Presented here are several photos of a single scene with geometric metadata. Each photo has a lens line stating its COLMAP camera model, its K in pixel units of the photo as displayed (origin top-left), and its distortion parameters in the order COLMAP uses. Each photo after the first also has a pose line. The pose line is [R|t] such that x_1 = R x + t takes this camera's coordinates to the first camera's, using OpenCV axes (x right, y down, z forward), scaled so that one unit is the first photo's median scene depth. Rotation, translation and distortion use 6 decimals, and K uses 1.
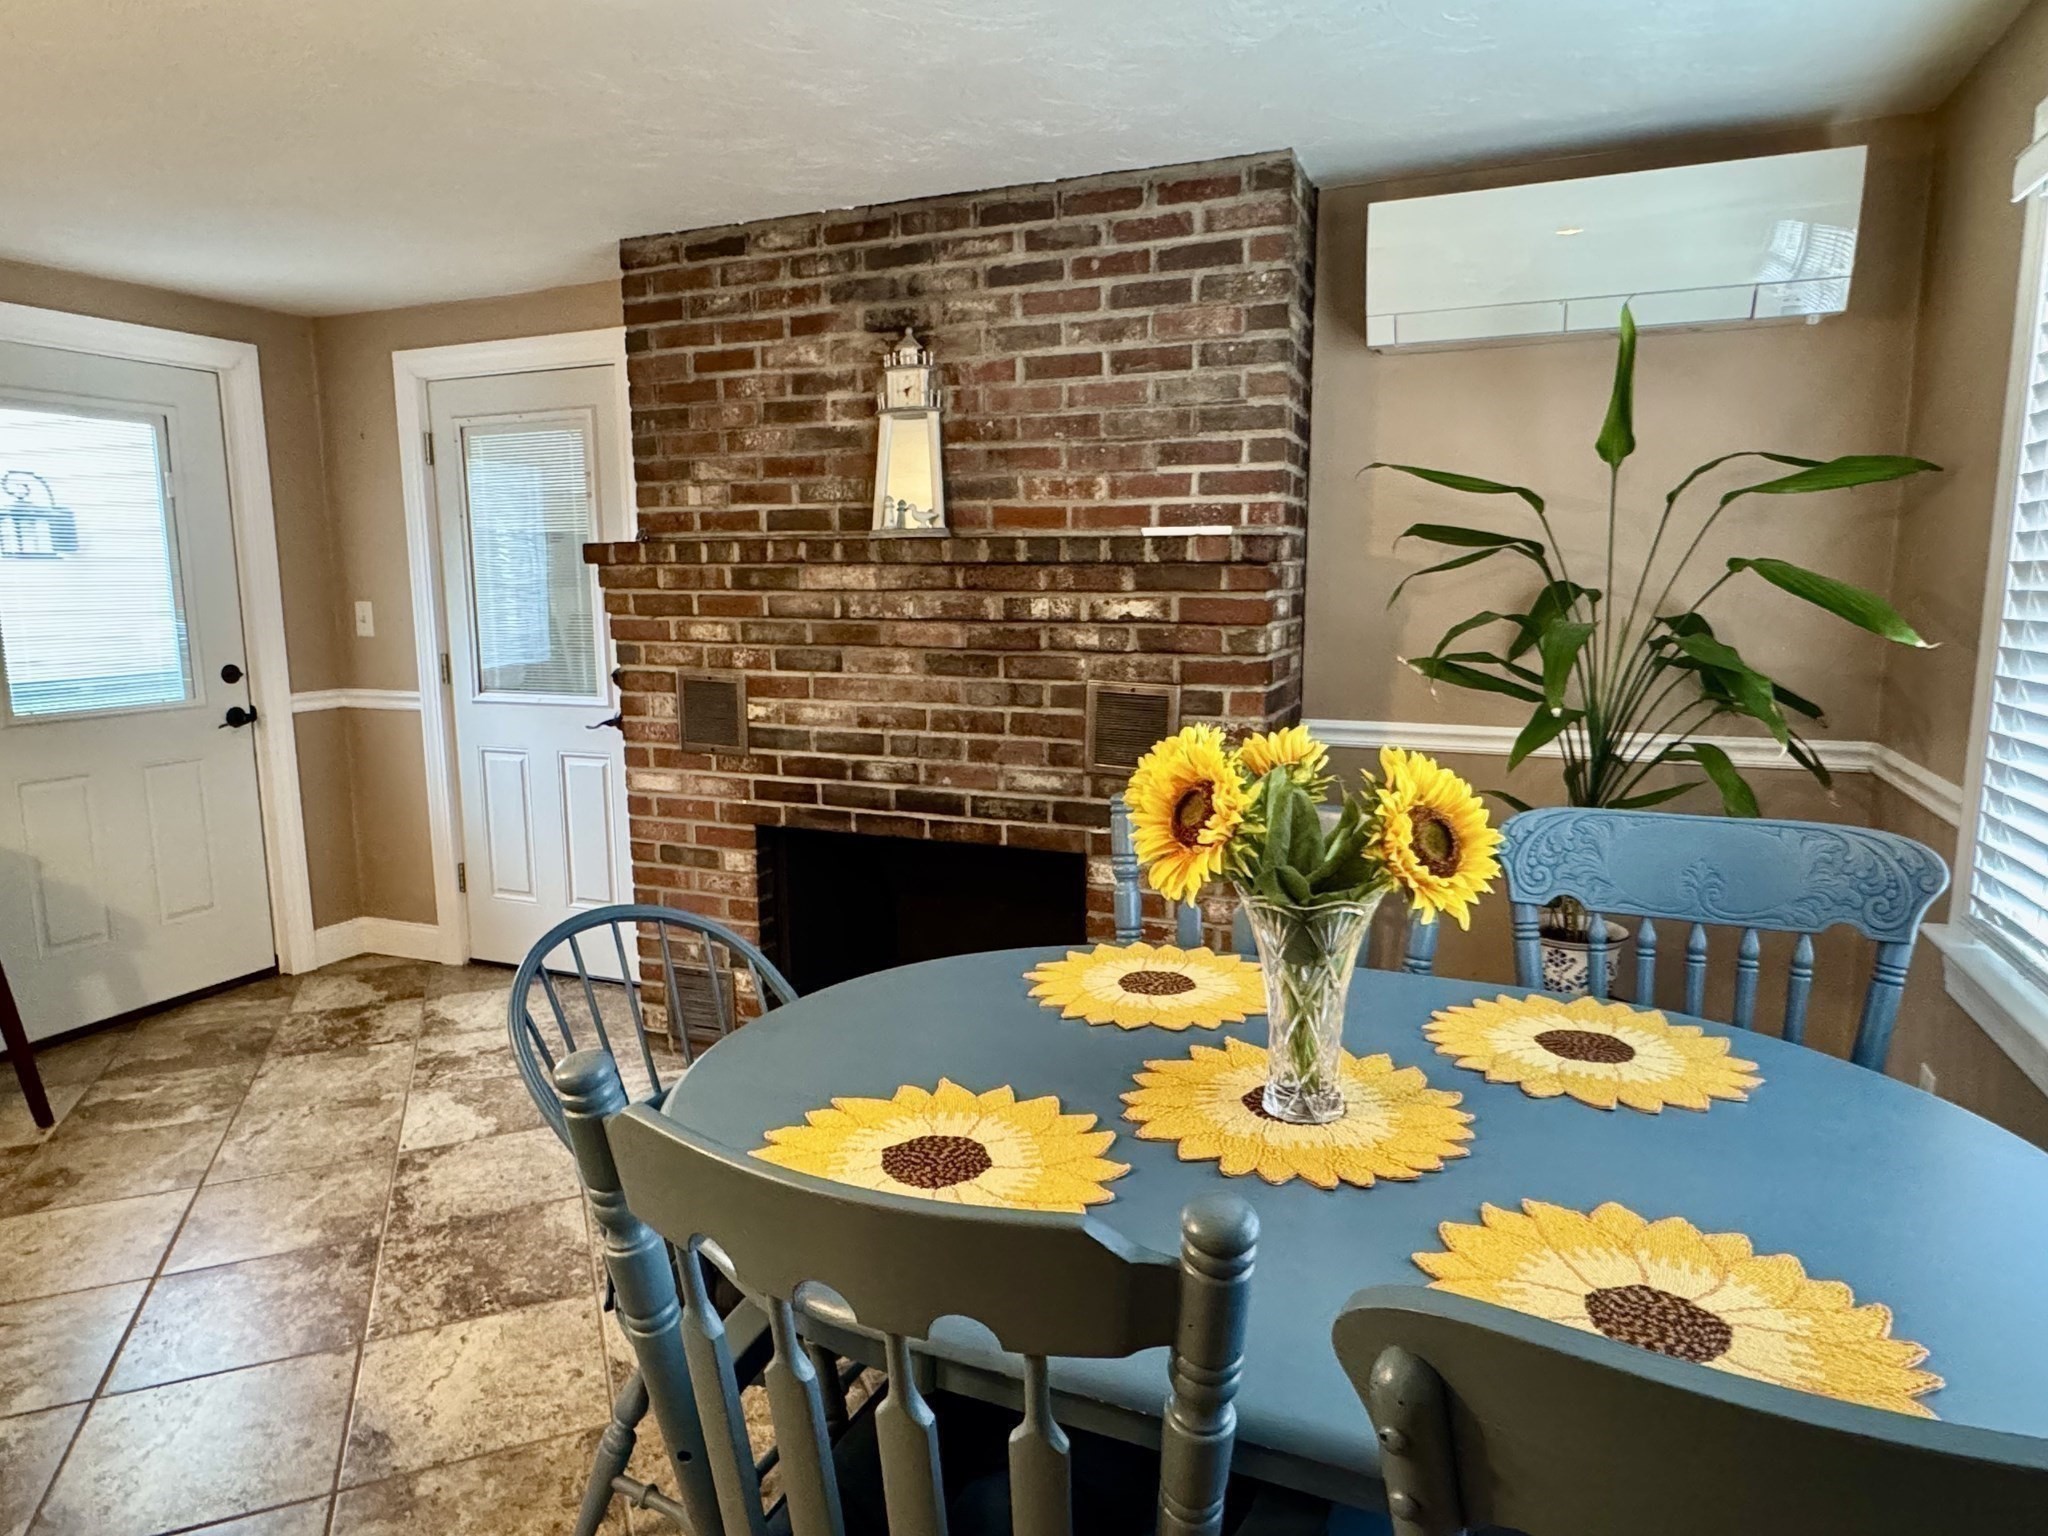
lens RADIAL K [[1253.4, 0, 1019.4], [0, 1253.4, 769.1], [0, 0, 1]] dist [-0.005987, 0.001254]
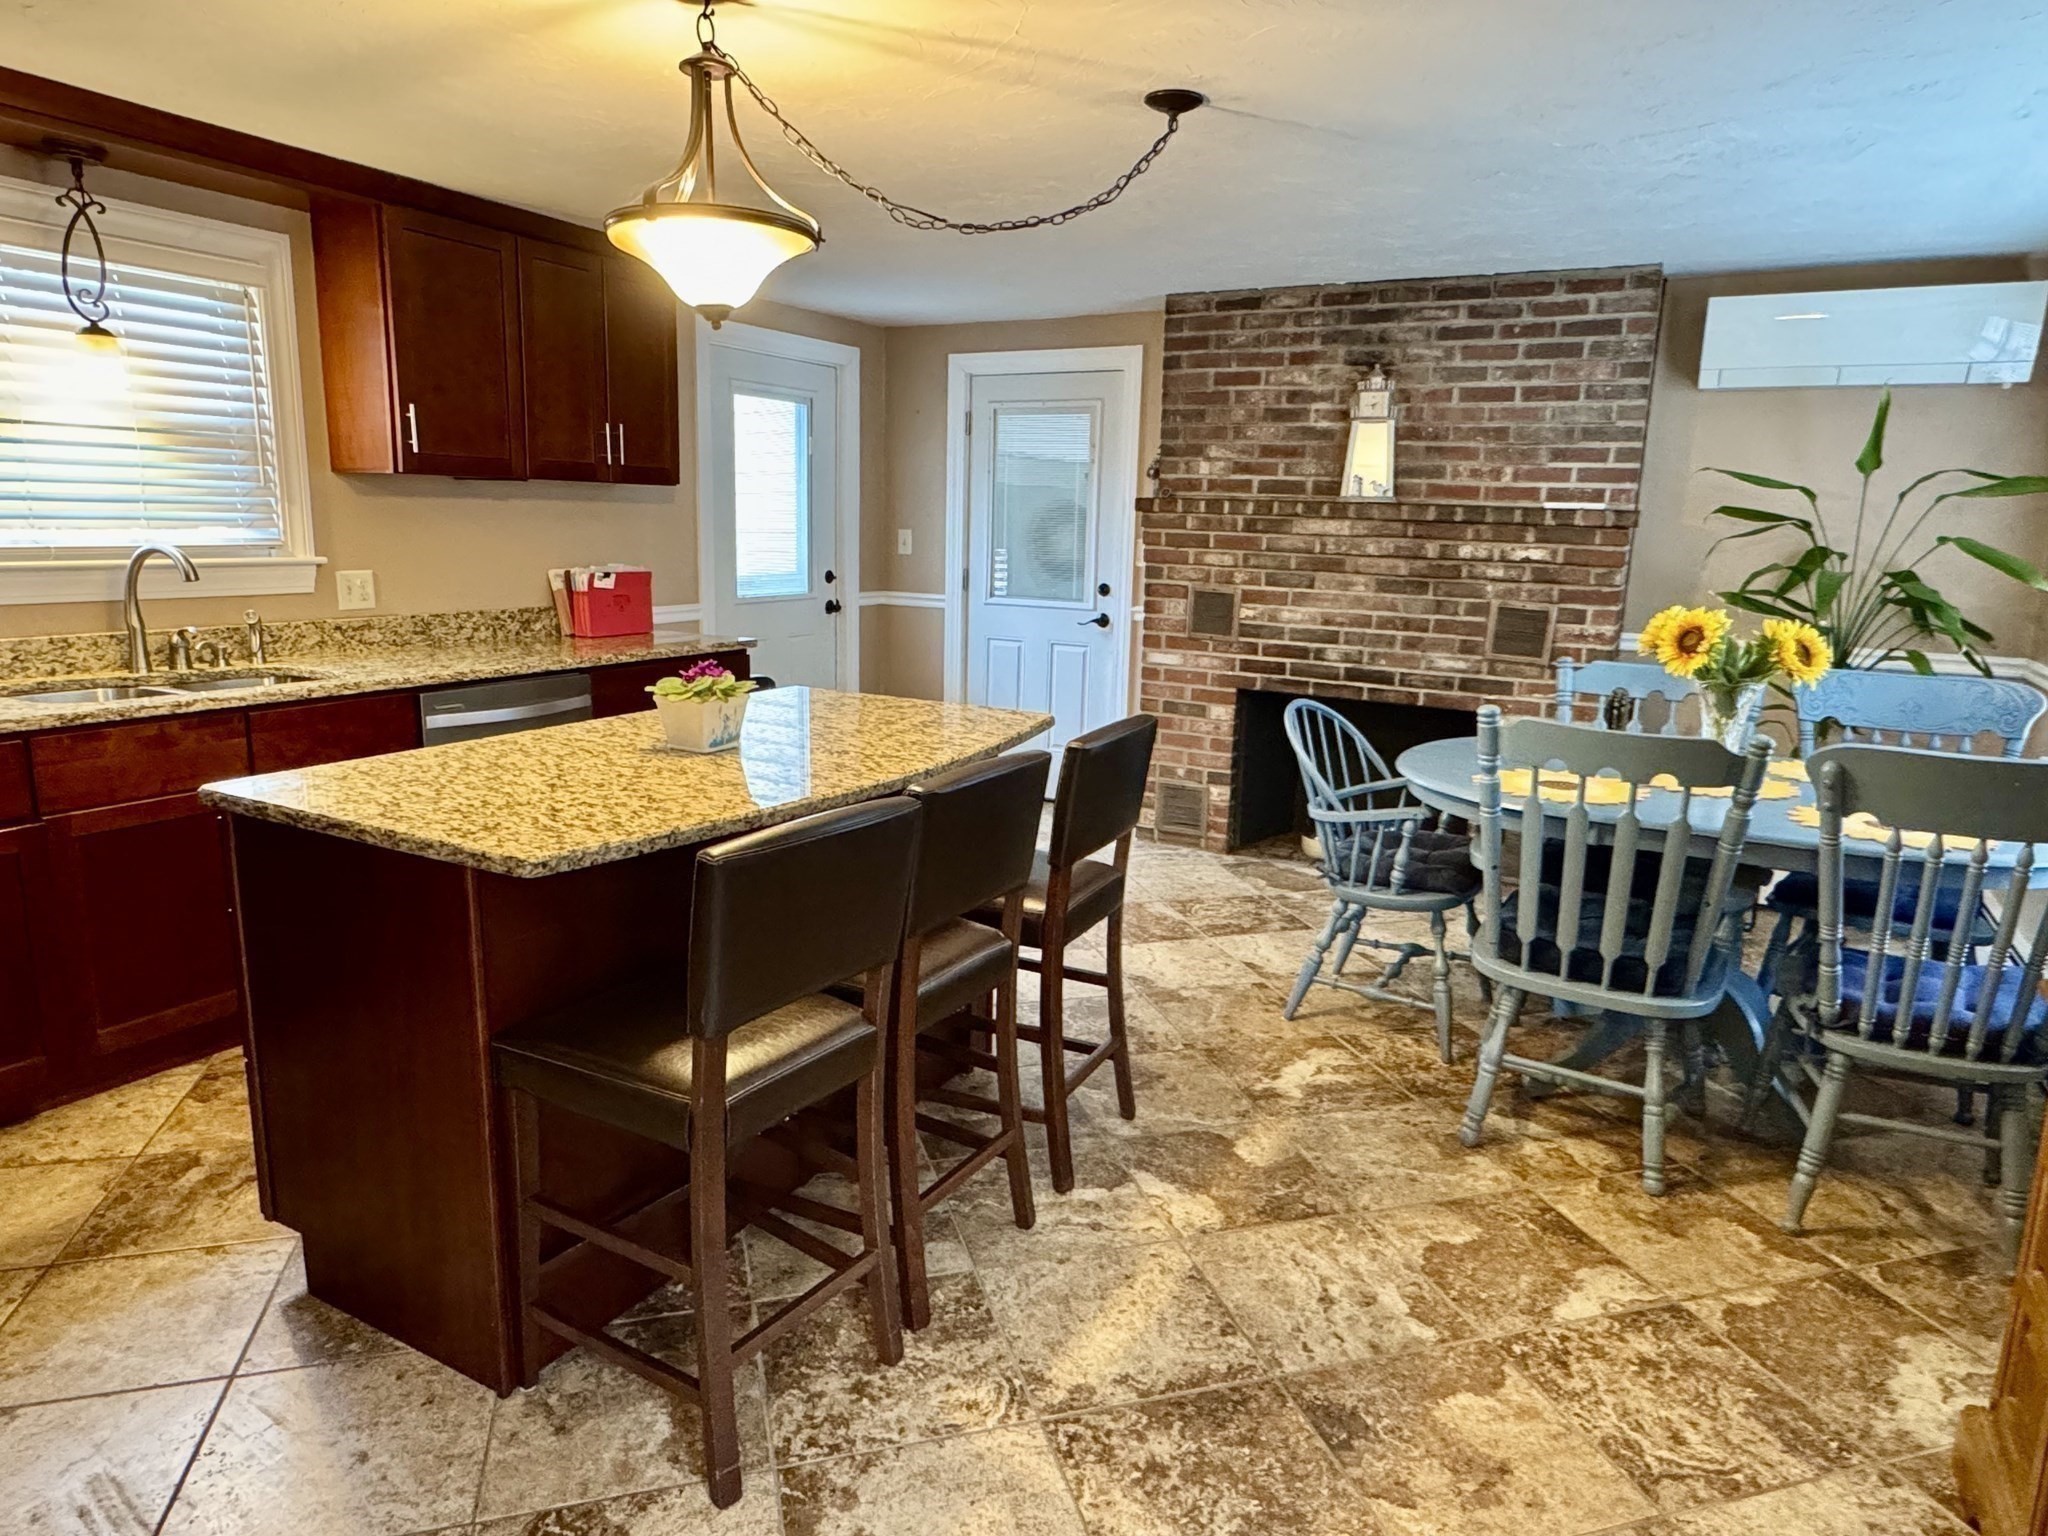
lens RADIAL K [[1253.4, 0, 1019.4], [0, 1253.4, 769.1], [0, 0, 1]] dist [-0.005987, 0.001254]
pose [[0.993640, 0.054339, -0.098625, -0.345246], [-0.049938, 0.997667, 0.046553, 0.091762], [0.100924, -0.041332, 0.994035, -0.583597]]
